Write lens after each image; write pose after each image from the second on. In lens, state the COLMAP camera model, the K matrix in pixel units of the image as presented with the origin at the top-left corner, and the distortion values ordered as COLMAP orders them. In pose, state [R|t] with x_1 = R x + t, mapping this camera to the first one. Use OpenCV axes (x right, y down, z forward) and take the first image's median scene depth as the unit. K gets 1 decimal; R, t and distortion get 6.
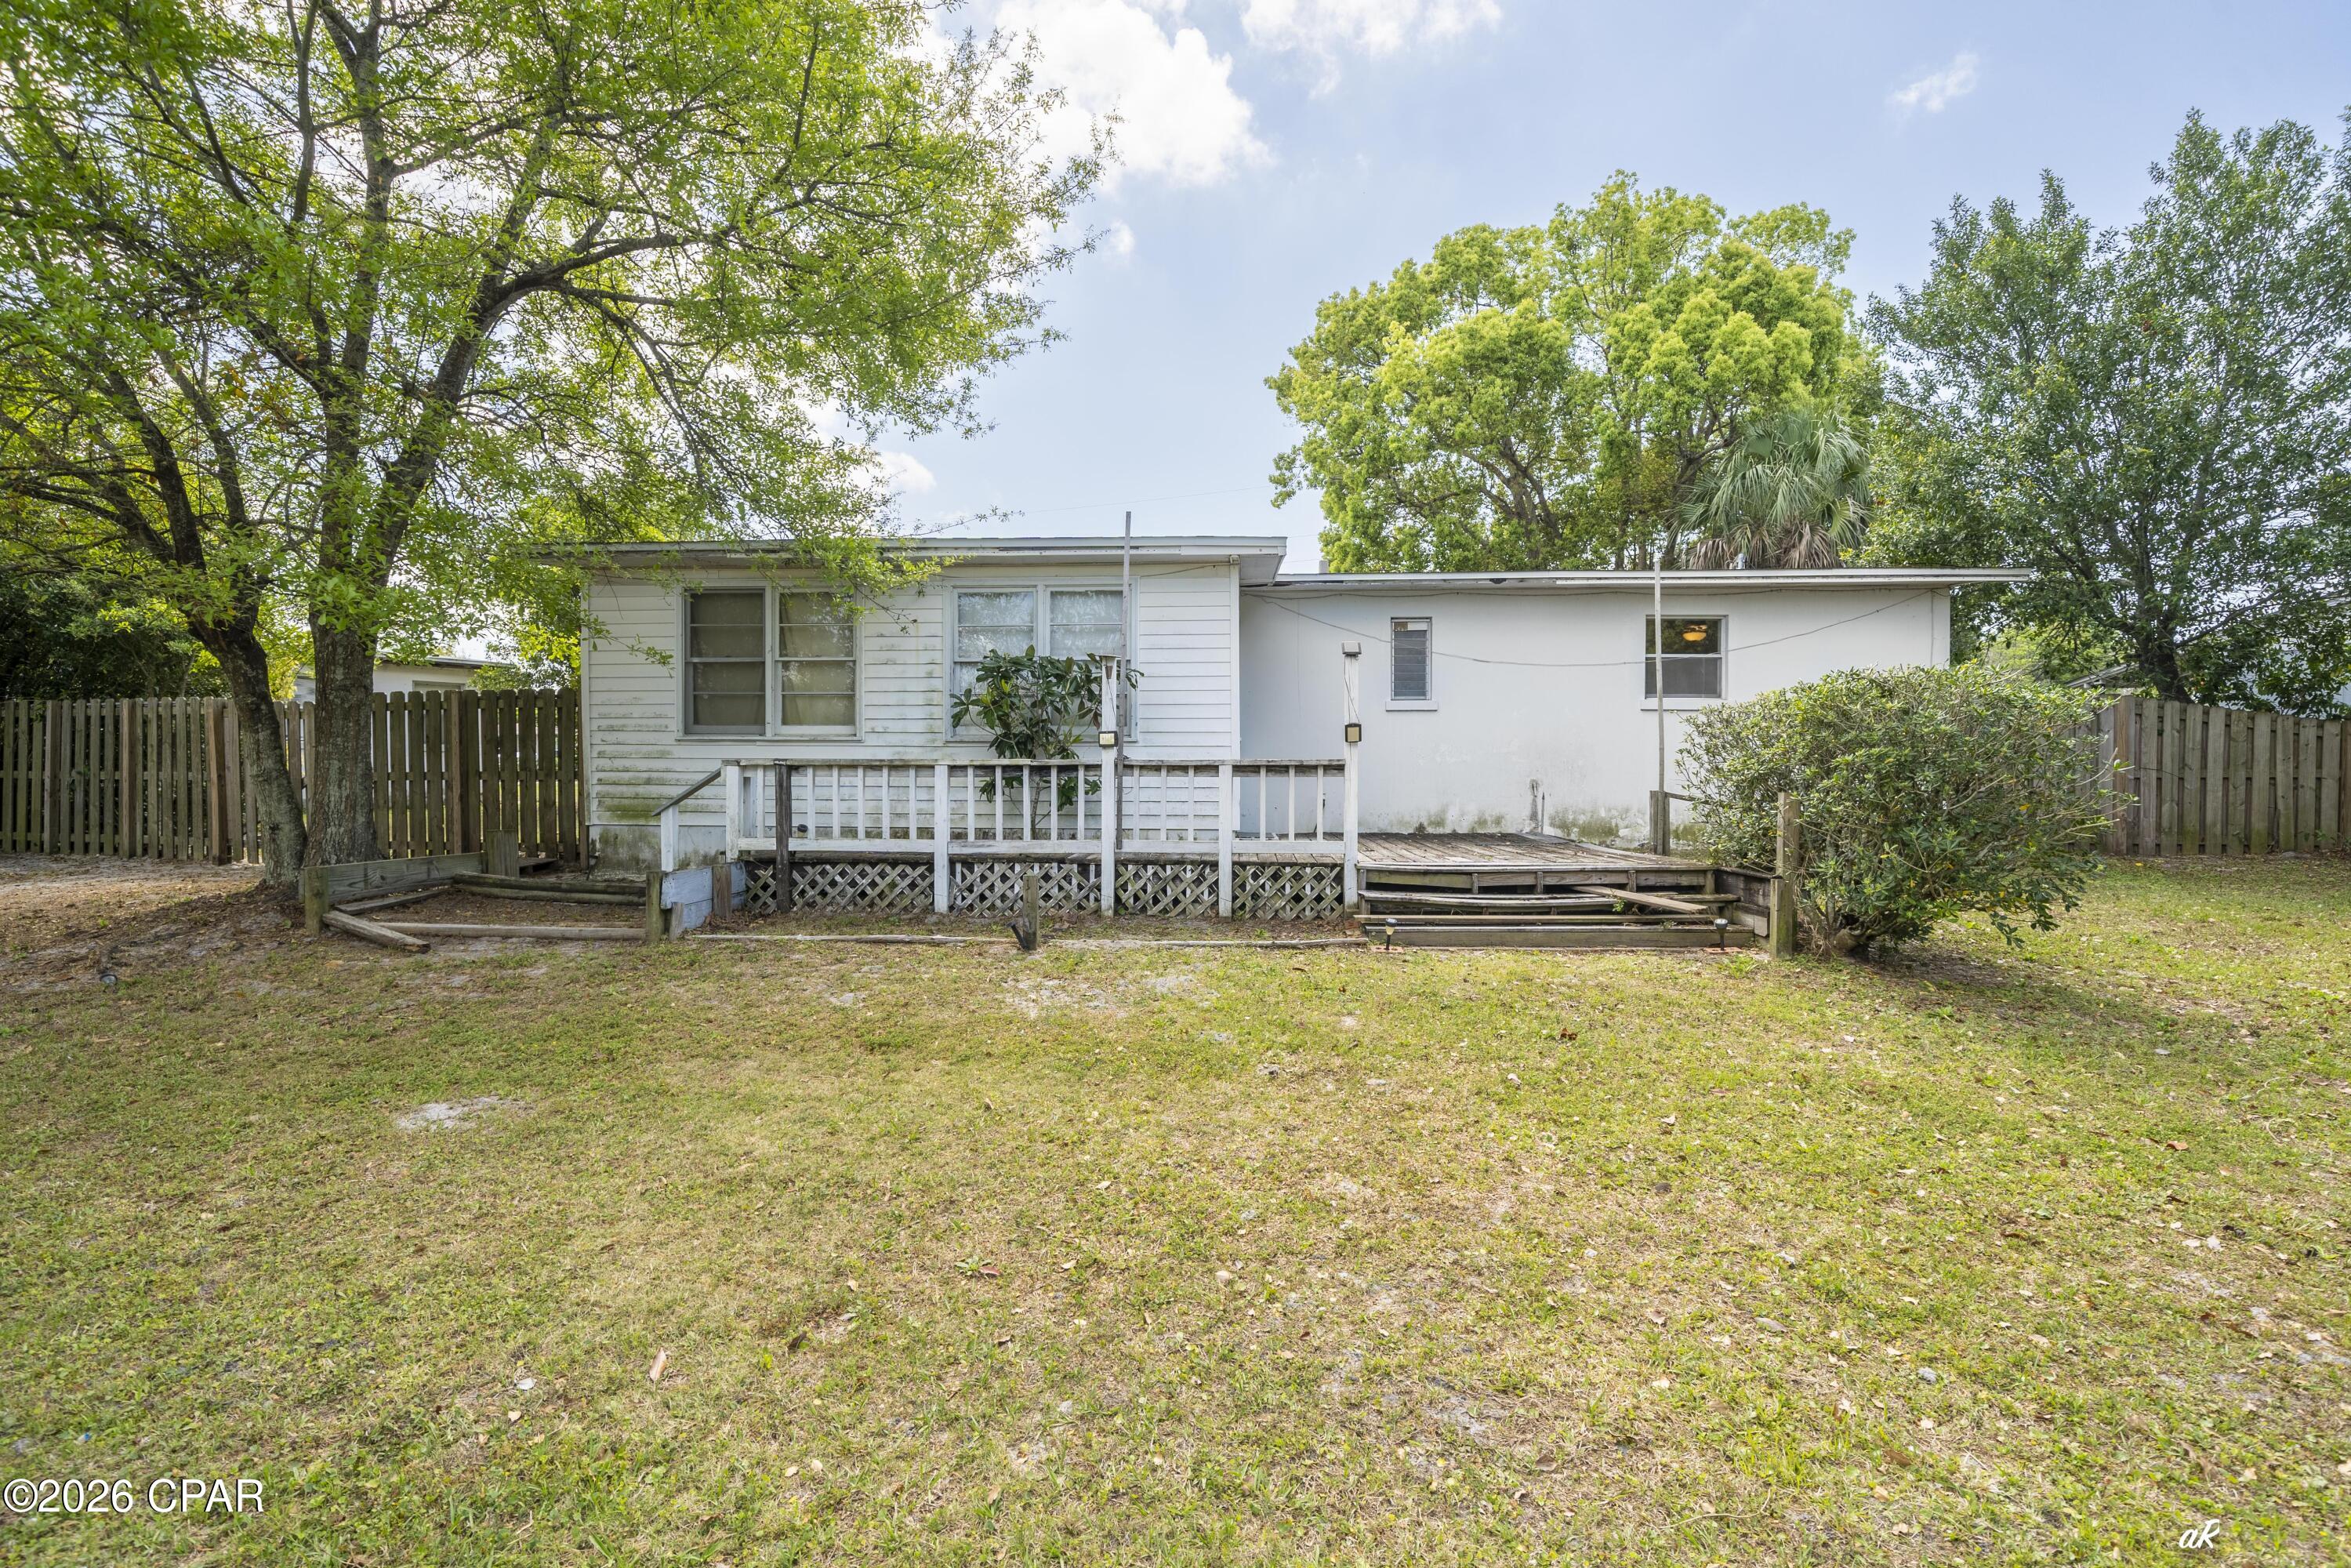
lens RADIAL K [[1128.0, 0, 1175.5], [0, 1128.0, 784.0], [0, 0, 1]] dist [0.000459, 0.000106]
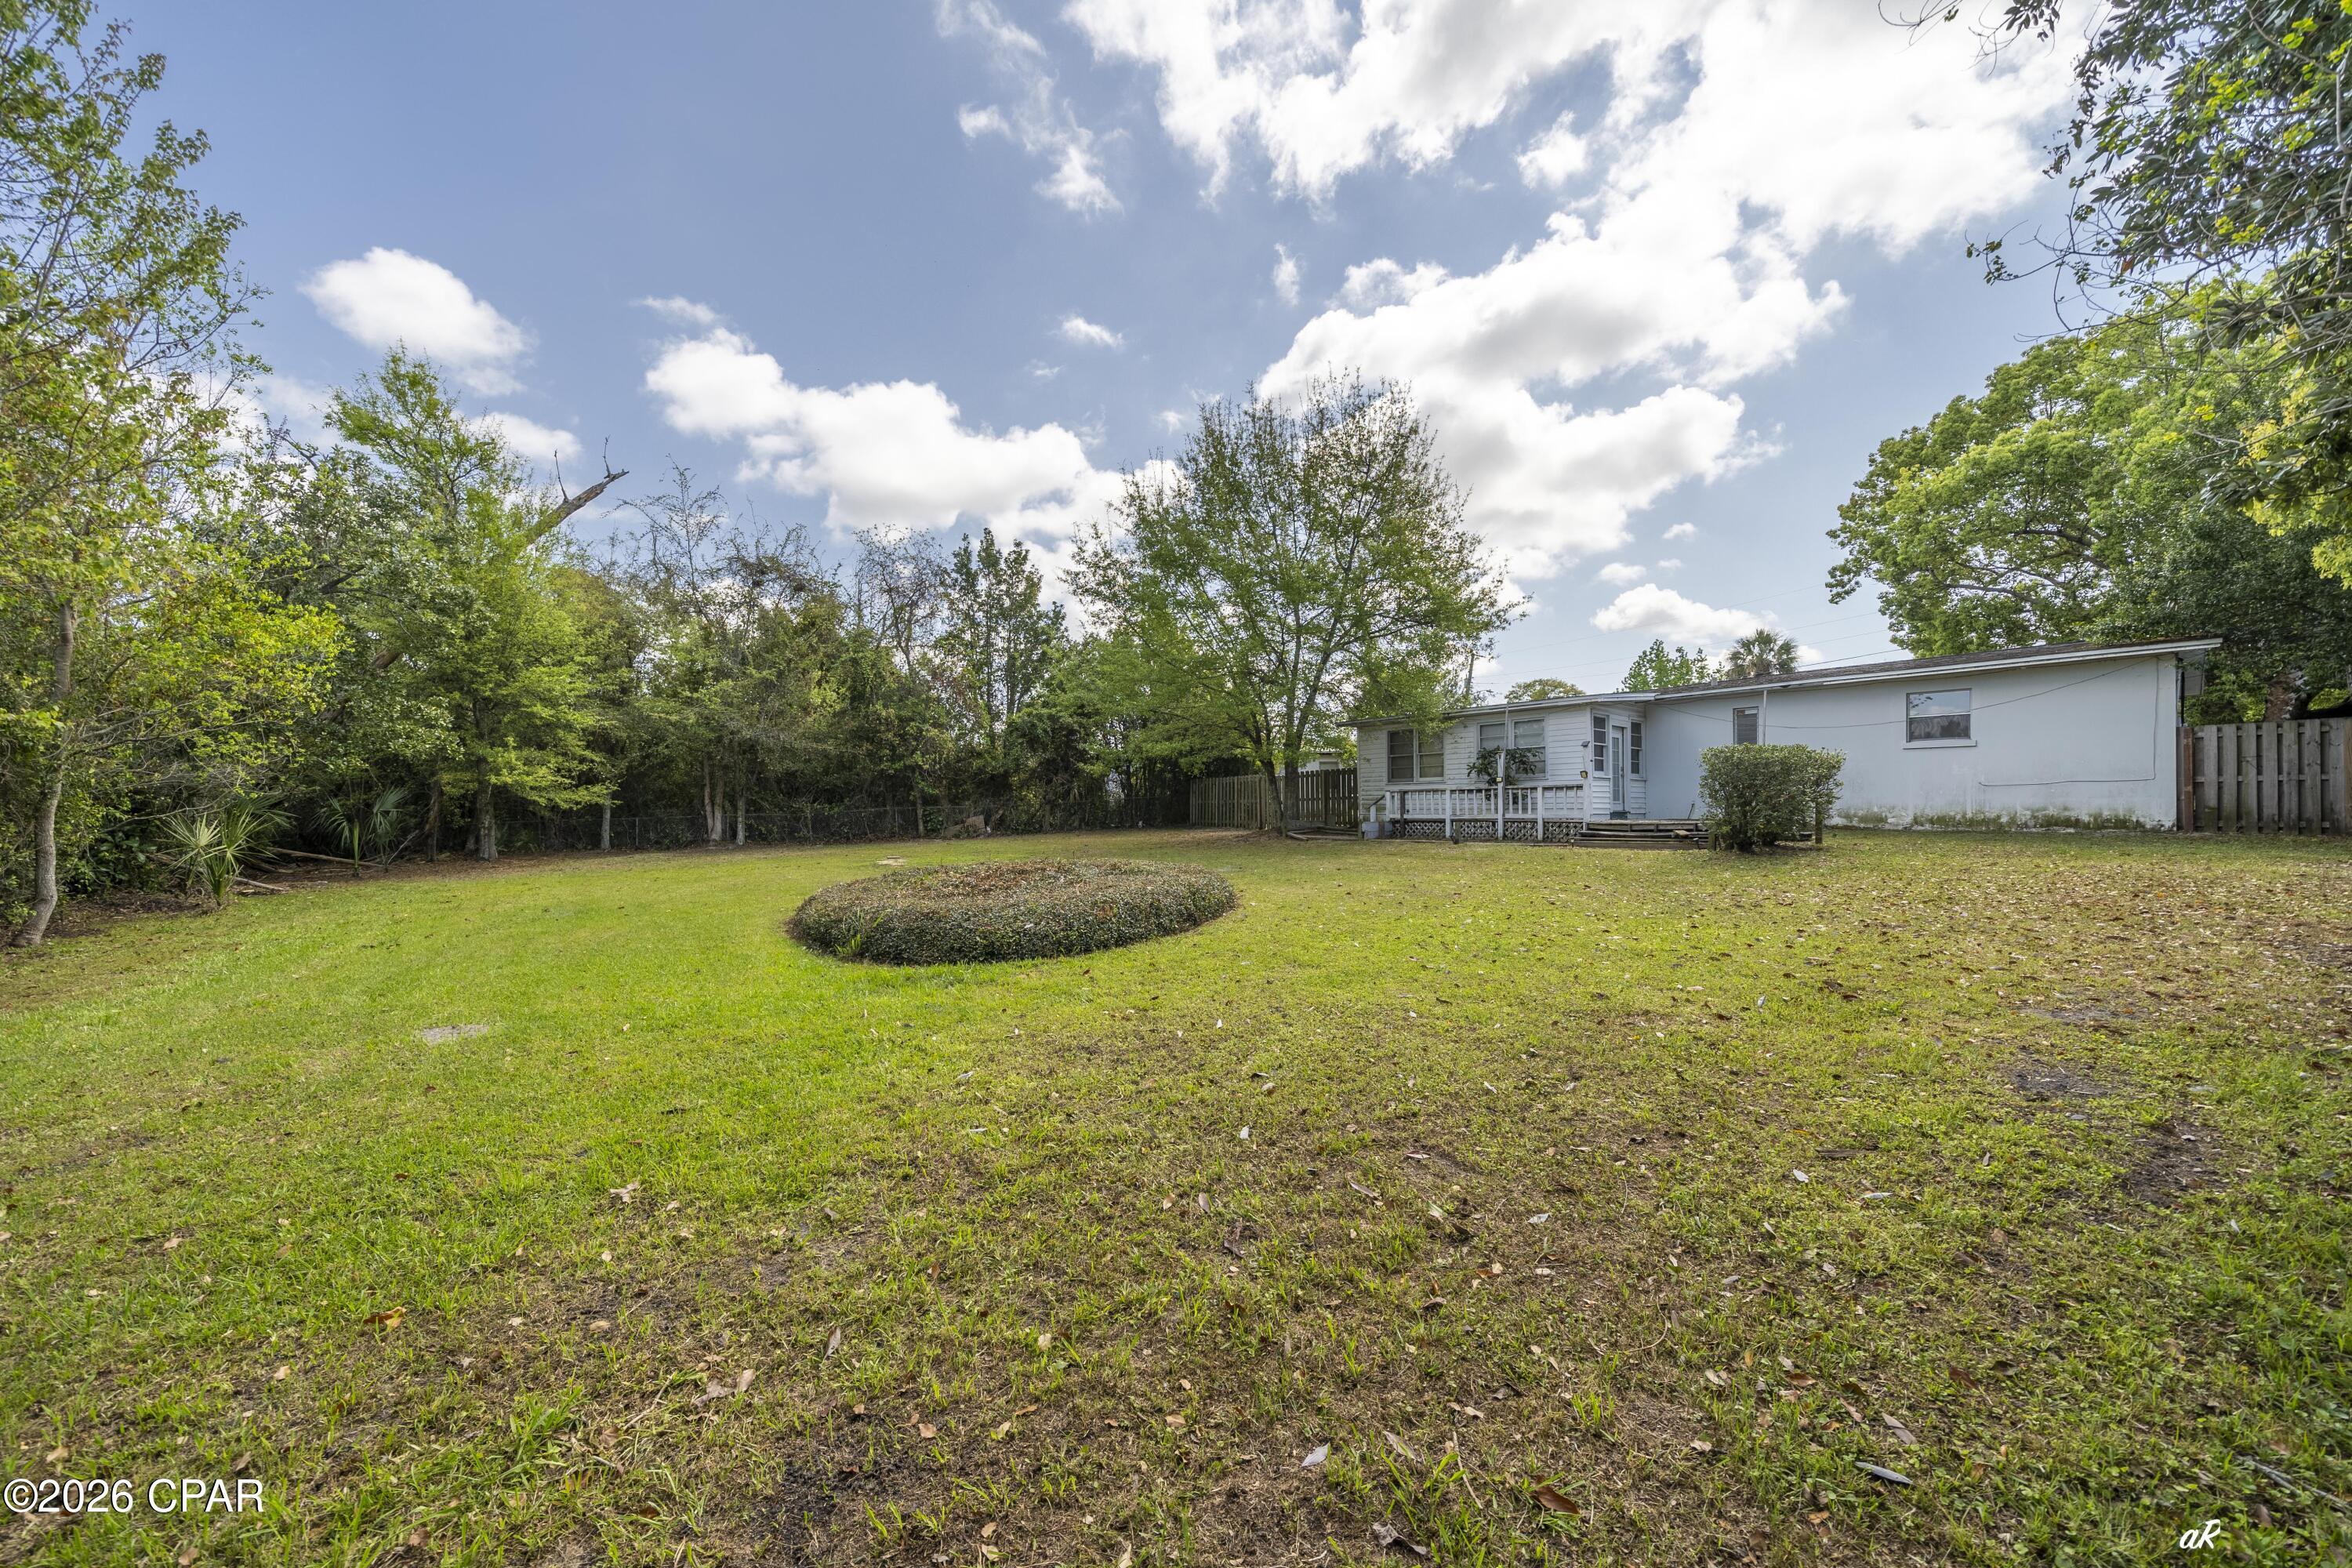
lens RADIAL K [[824.8, 0, 1163.4], [0, 824.8, 785.7], [0, 0, 1]] dist [-0.007341, -0.000121]
pose [[0.696030, -0.030462, -0.717366, 0.739787], [0.005825, 0.999306, -0.036783, 0.042078], [0.717989, 0.021423, 0.695725, -0.961205]]
